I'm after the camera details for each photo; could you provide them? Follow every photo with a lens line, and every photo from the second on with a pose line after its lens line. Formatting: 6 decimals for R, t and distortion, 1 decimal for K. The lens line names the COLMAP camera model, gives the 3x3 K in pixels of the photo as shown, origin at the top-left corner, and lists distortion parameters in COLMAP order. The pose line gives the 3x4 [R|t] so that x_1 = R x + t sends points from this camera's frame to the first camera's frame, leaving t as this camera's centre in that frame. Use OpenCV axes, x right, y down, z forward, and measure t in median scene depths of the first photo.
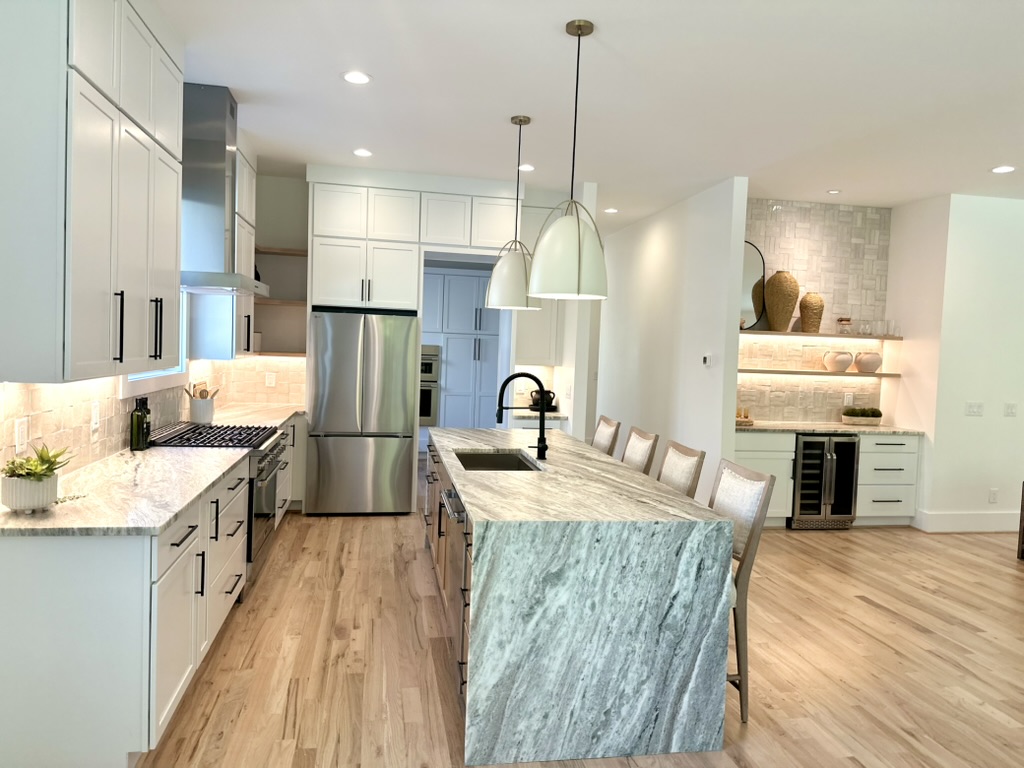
lens RADIAL K [[716.7, 0, 507.2], [0, 716.7, 377.2], [0, 0, 1]] dist [0.079589, -0.119283]
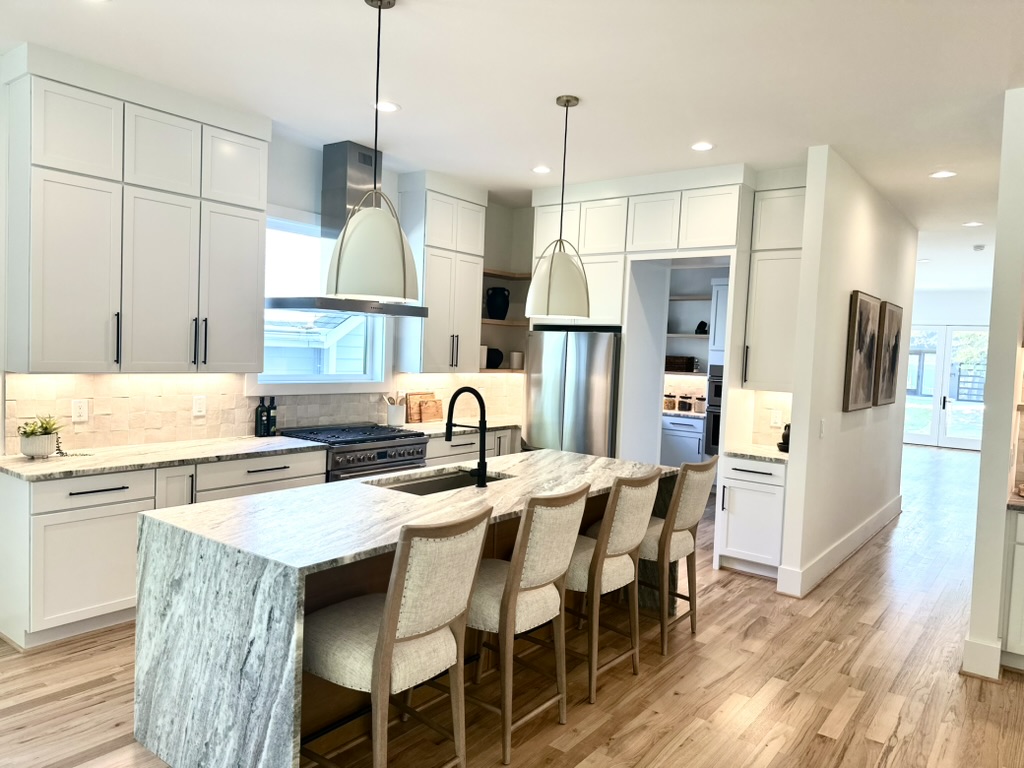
lens RADIAL K [[715.2, 0, 512.0], [0, 715.2, 384.0], [0, 0, 1]] dist [0.103618, -0.142045]
pose [[0.675500, 0.028641, -0.736803, 0.753666], [-0.049225, 0.998768, -0.006305, -0.008489], [0.735715, 0.040528, 0.676078, 0.447032]]
